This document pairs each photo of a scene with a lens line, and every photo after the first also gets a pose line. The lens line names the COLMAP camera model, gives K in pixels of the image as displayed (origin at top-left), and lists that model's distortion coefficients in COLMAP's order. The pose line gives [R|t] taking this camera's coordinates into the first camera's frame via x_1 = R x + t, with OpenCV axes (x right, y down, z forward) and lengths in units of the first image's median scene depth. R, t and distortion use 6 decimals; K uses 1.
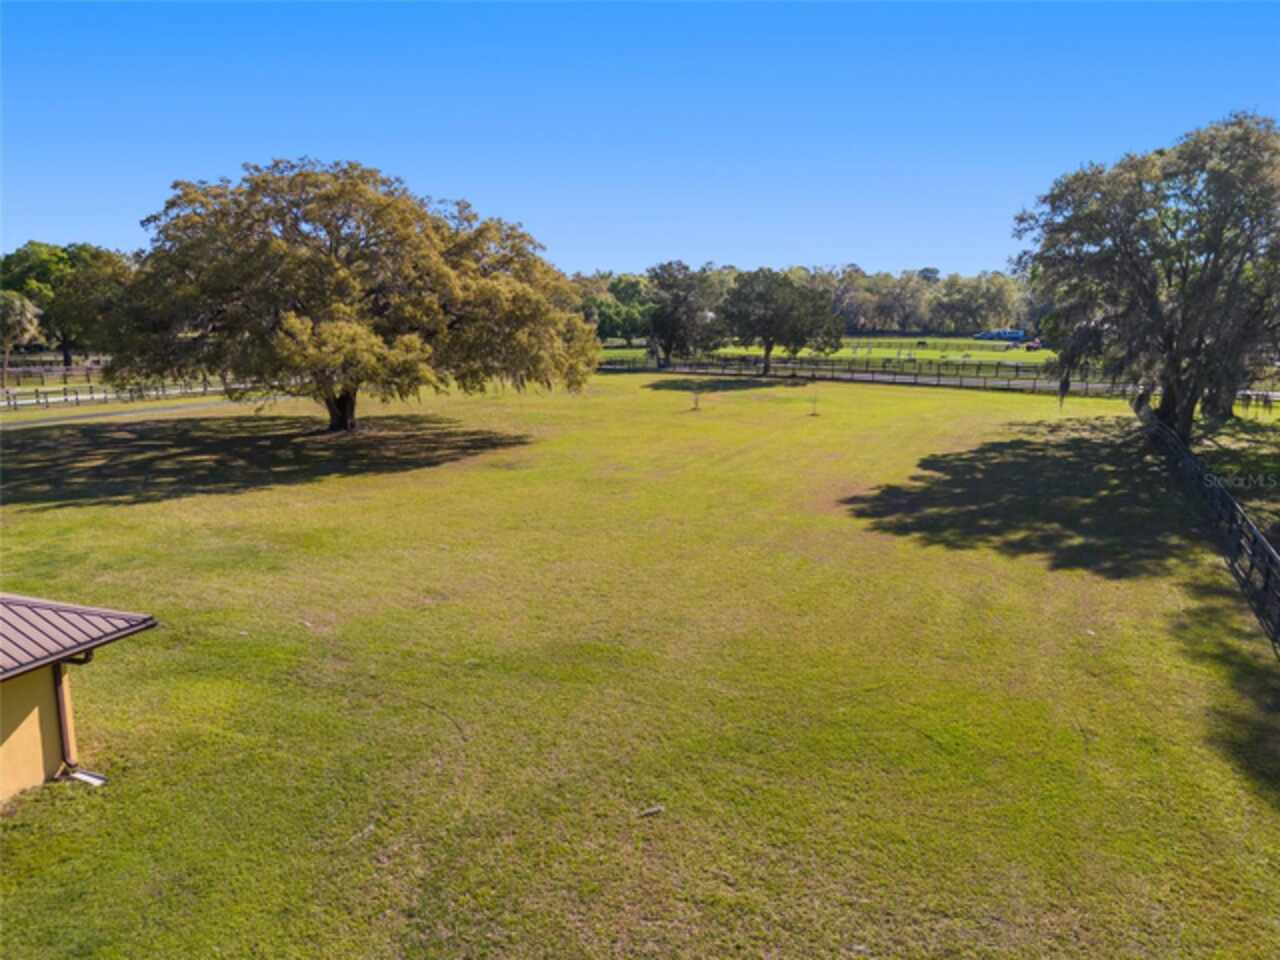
lens RADIAL K [[911.0, 0, 640.4], [0, 911.0, 479.9], [0, 0, 1]] dist [0.024413, -0.003572]
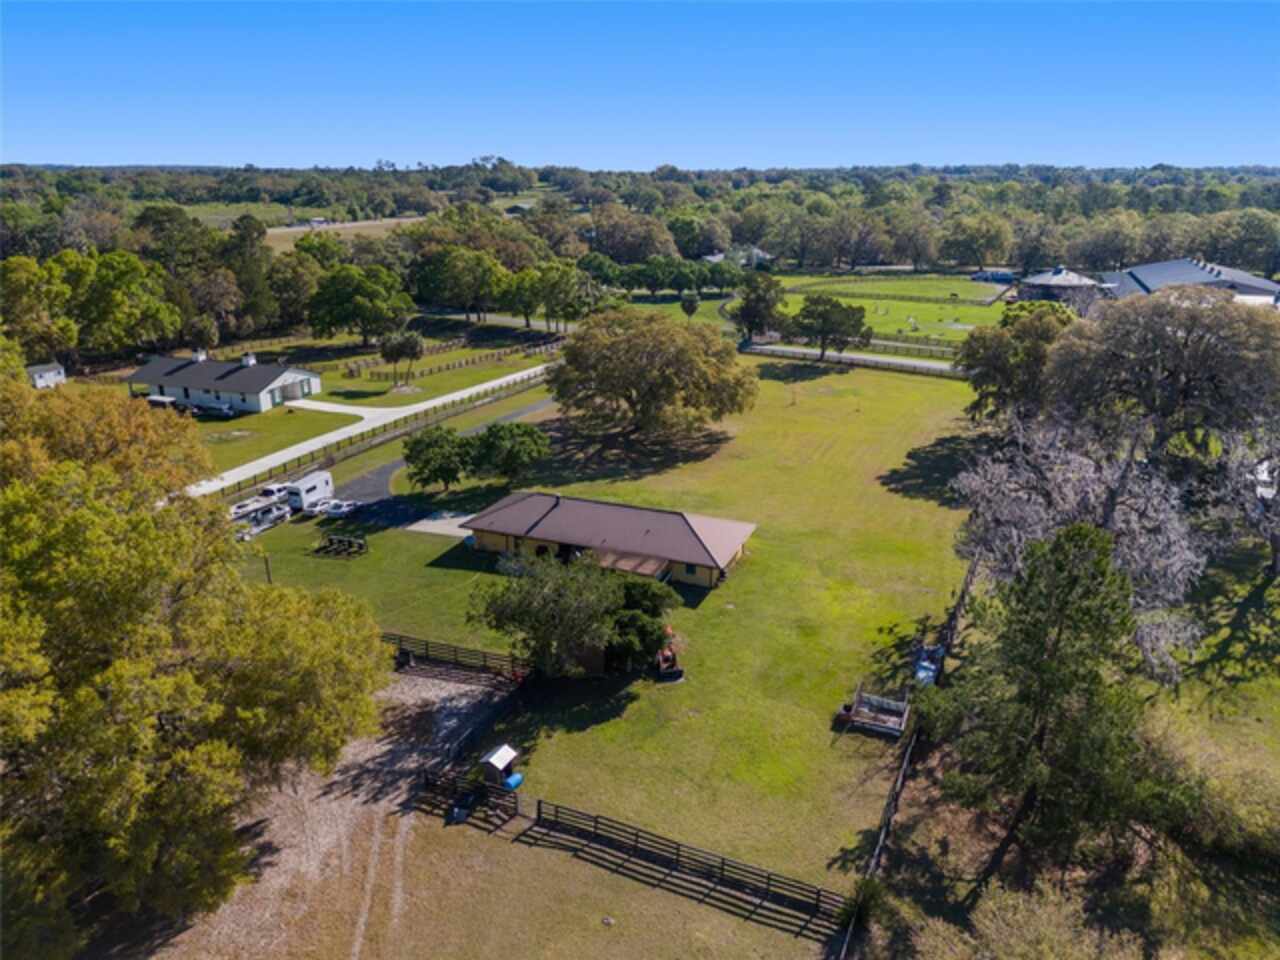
lens RADIAL K [[911.0, 0, 635.9], [0, 911.0, 480.8], [0, 0, 1]] dist [0.024413, -0.003572]
pose [[0.999905, 0.001427, -0.013716, -0.349414], [0.000416, 0.991058, 0.133434, -0.246395], [0.013784, -0.133427, 0.990963, -1.303329]]
